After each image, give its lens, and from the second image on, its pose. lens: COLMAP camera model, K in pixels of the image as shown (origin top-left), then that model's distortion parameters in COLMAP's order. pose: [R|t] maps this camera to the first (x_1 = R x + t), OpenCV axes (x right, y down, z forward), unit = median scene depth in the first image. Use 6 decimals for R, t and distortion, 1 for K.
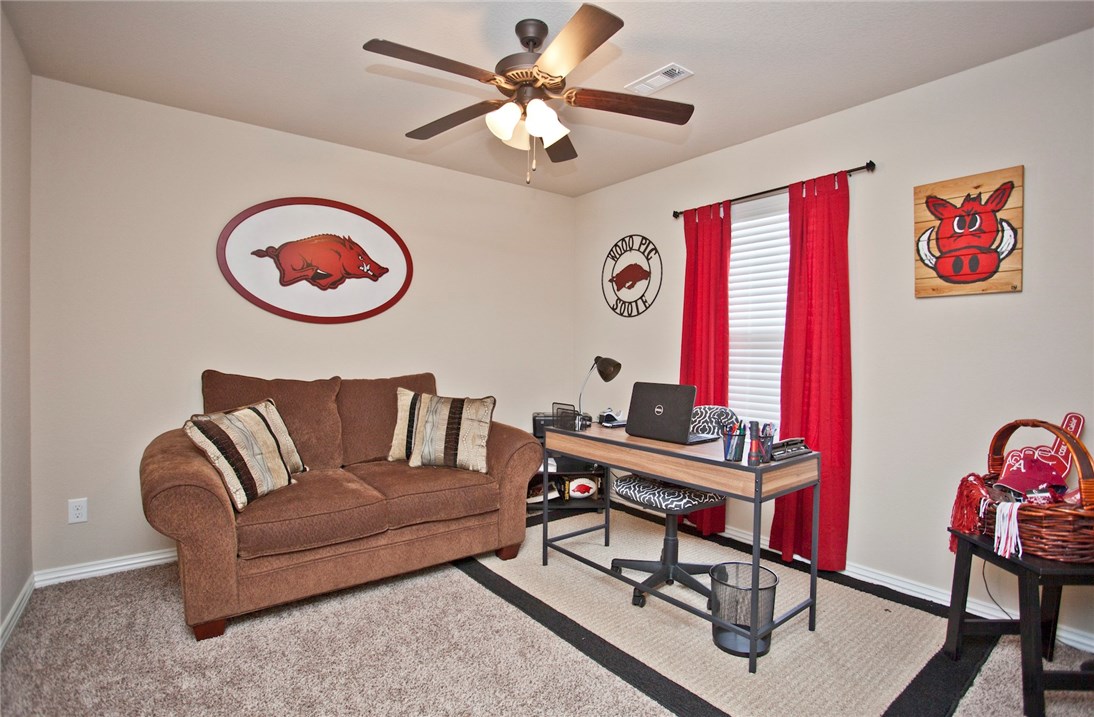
lens RADIAL K [[524.2, 0, 544.3], [0, 524.2, 357.6], [0, 0, 1]] dist [-0.053050, 0.018673]
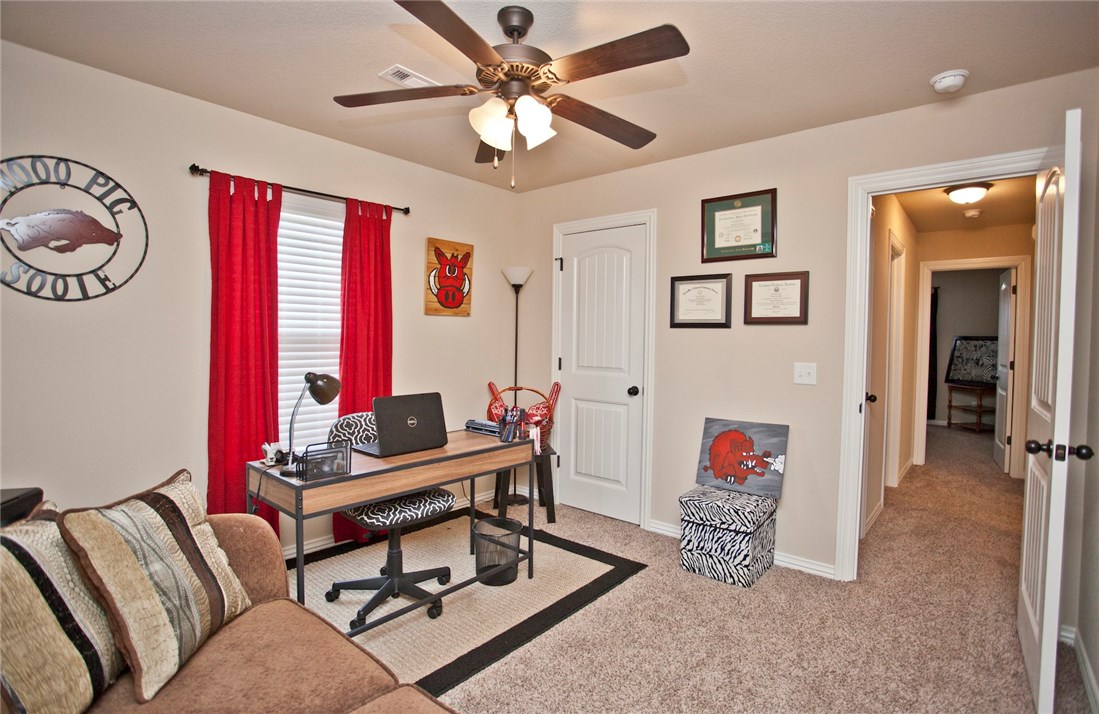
lens RADIAL K [[526.6, 0, 549.1], [0, 526.6, 356.1], [0, 0, 1]] dist [-0.053050, 0.018673]
pose [[-0.194197, -0.052911, 0.979535, -0.607768], [-0.002332, 0.998566, 0.053476, -0.059219], [-0.980960, 0.008101, -0.194042, 0.717863]]
